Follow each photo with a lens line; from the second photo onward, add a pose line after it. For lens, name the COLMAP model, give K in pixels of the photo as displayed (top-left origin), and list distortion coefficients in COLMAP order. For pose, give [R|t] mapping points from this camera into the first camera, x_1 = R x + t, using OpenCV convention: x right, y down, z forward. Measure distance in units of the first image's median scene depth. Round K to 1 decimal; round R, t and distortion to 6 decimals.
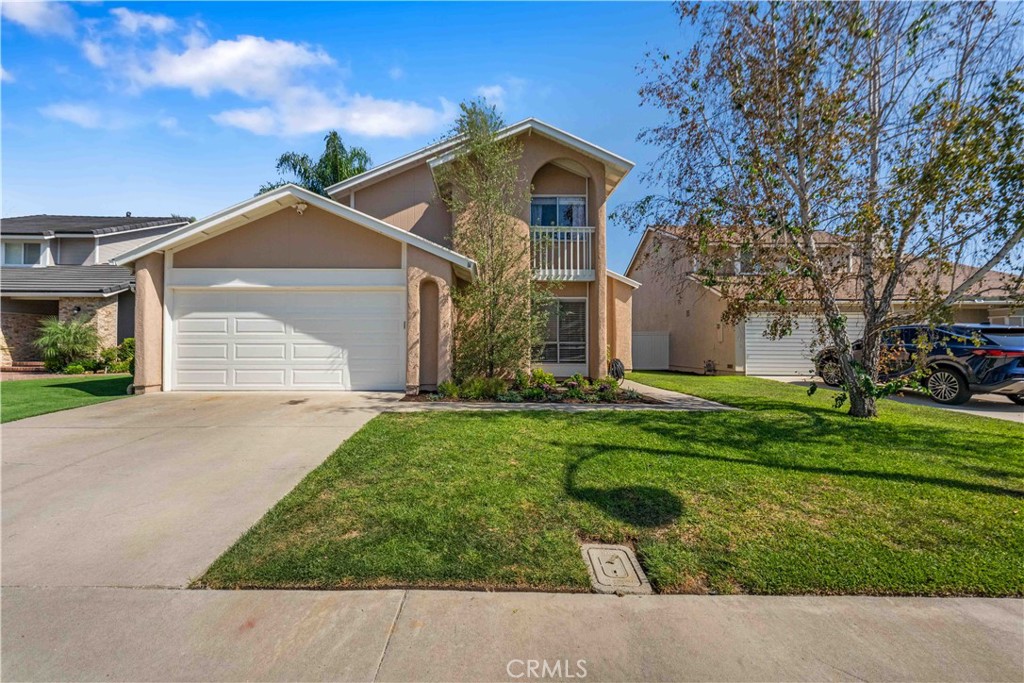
lens RADIAL K [[413.3, 0, 509.8], [0, 413.3, 343.7], [0, 0, 1]] dist [-0.001731, 0.000250]
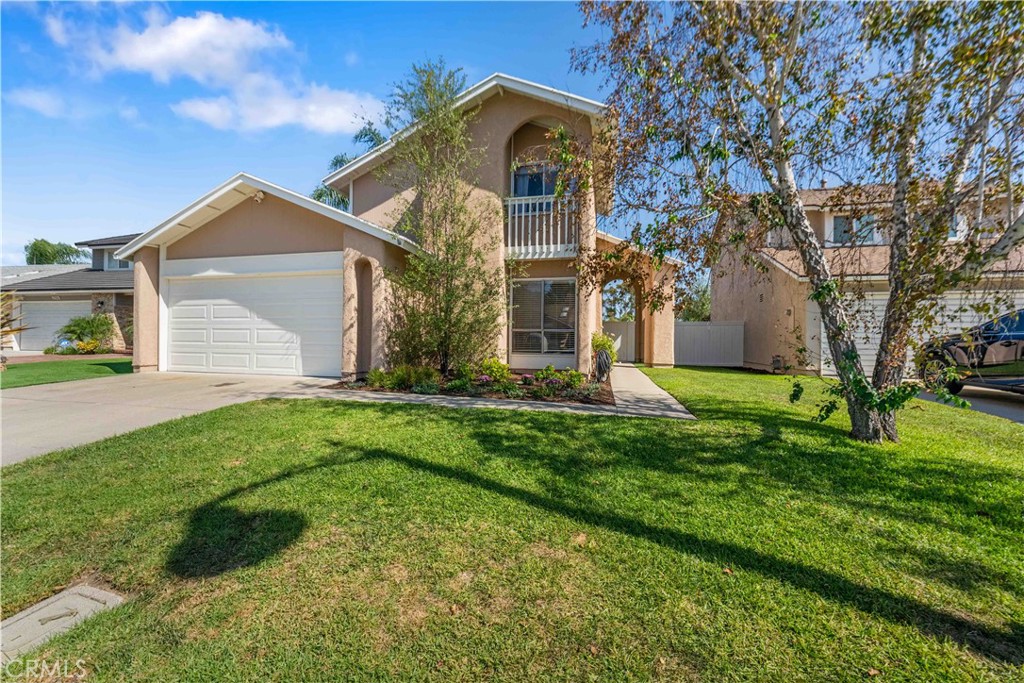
lens RADIAL K [[413.3, 0, 513.3], [0, 413.3, 340.5], [0, 0, 1]] dist [-0.001731, 0.000250]
pose [[0.961348, 0.008282, -0.275213, 0.387195], [-0.006781, 0.999956, 0.006408, 0.018446], [0.275254, -0.004294, 0.961362, 0.185427]]
